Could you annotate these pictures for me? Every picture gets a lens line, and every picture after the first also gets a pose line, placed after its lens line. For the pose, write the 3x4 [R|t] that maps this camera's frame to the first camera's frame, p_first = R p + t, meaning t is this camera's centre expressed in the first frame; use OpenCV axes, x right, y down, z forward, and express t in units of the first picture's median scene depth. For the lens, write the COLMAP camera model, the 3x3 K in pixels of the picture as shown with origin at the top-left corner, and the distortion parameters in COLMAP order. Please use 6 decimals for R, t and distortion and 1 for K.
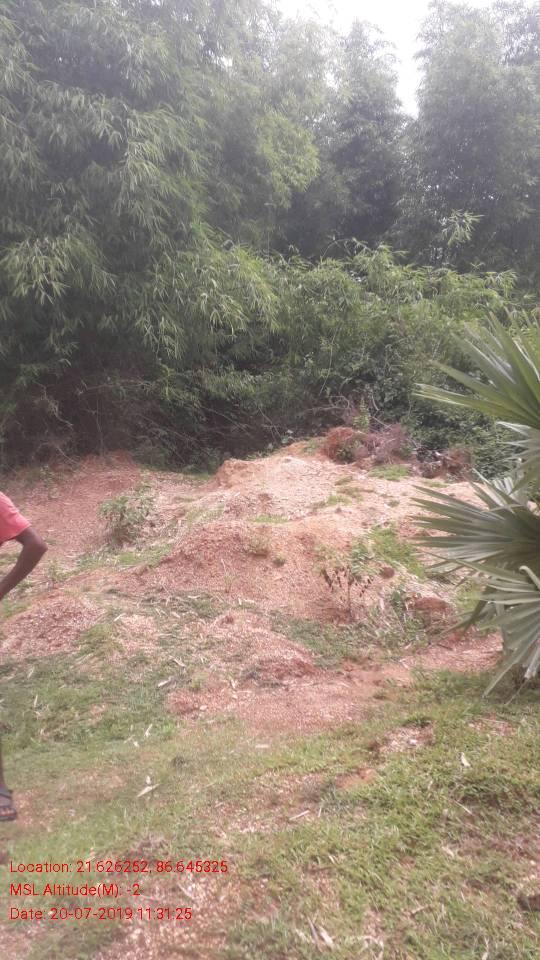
lens RADIAL K [[756.8, 0, 250.5], [0, 756.8, 490.4], [0, 0, 1]] dist [0.076214, -0.111269]
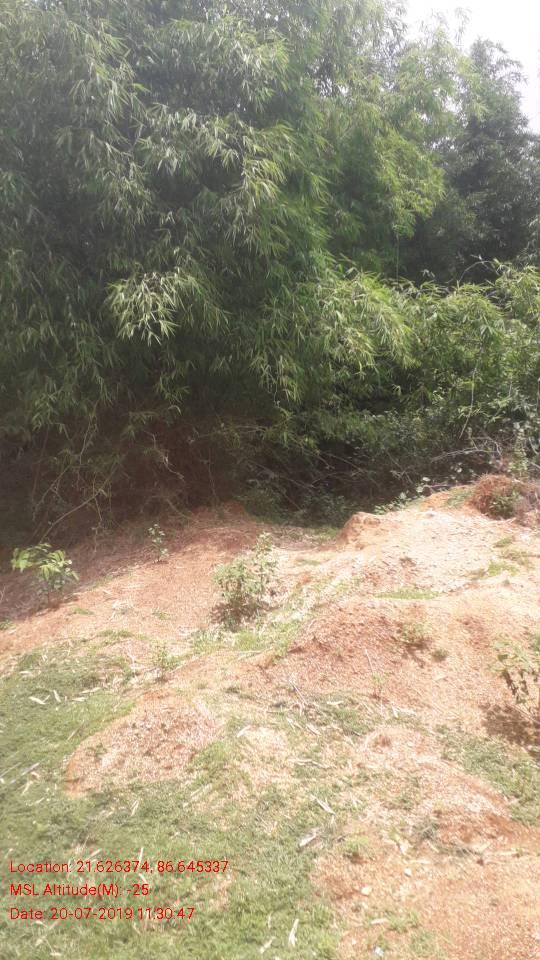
lens RADIAL K [[756.8, 0, 258.2], [0, 756.8, 497.0], [0, 0, 1]] dist [0.076214, -0.111269]
pose [[0.991756, -0.010604, -0.127700, -0.034452], [0.005504, 0.999176, -0.040225, -0.028765], [0.128021, 0.039190, 0.990997, 0.133228]]
